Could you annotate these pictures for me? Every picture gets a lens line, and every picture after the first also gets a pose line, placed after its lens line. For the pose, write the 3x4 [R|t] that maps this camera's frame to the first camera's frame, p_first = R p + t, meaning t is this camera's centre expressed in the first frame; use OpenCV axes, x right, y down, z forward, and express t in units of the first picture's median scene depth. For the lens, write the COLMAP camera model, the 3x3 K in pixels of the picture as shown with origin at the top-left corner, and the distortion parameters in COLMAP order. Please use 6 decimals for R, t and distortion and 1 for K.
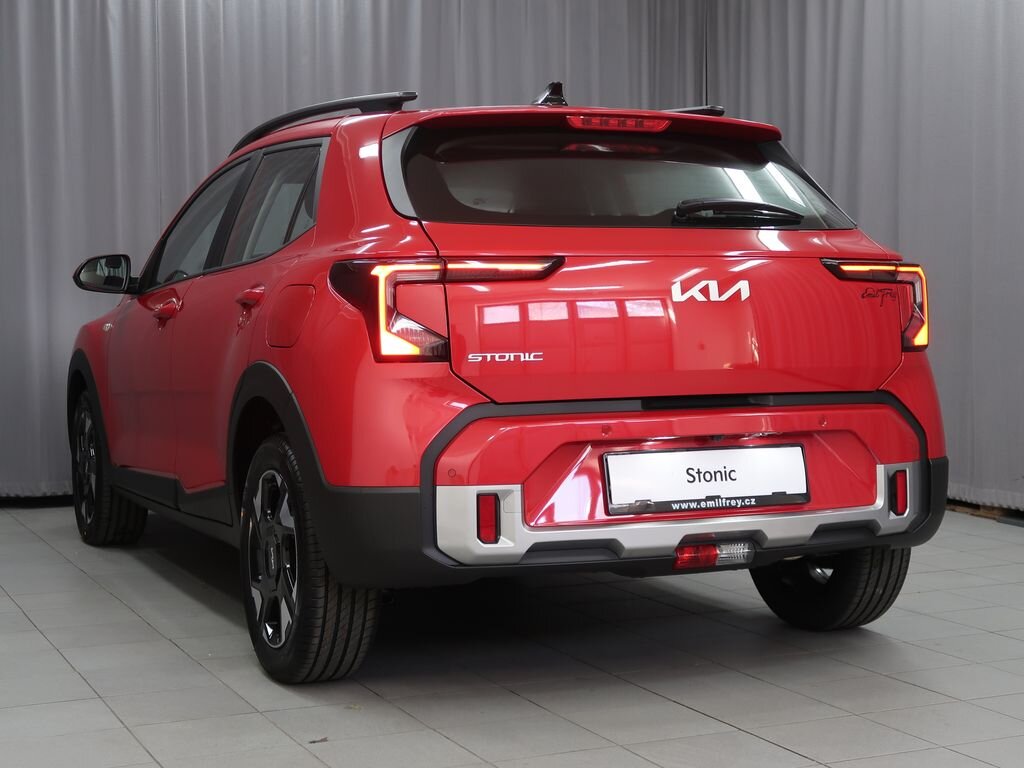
lens RADIAL K [[1690.5, 0, 512.0], [0, 1690.5, 384.0], [0, 0, 1]] dist [0.054469, 0.010366]
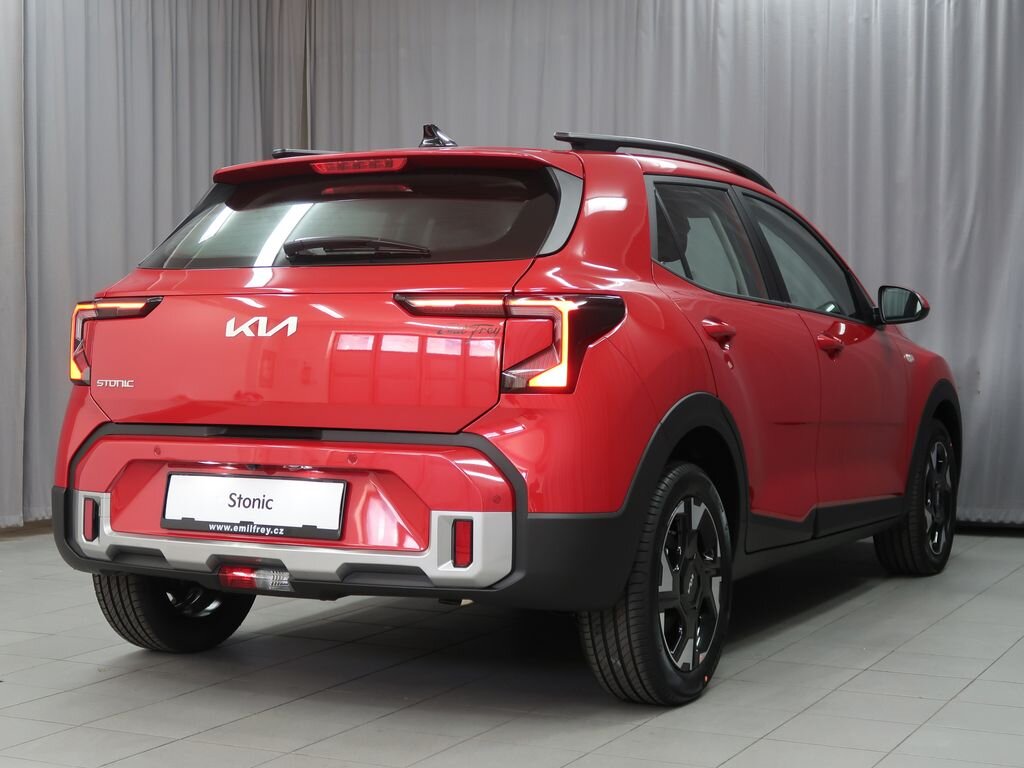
lens RADIAL K [[1740.4, 0, 512.0], [0, 1740.4, 384.0], [0, 0, 1]] dist [0.007560, -0.014736]
pose [[0.618685, 0.028581, -0.785119, 1.063891], [-0.041751, 0.999122, 0.003470, -0.029815], [0.784529, 0.030632, 0.619335, 0.454947]]
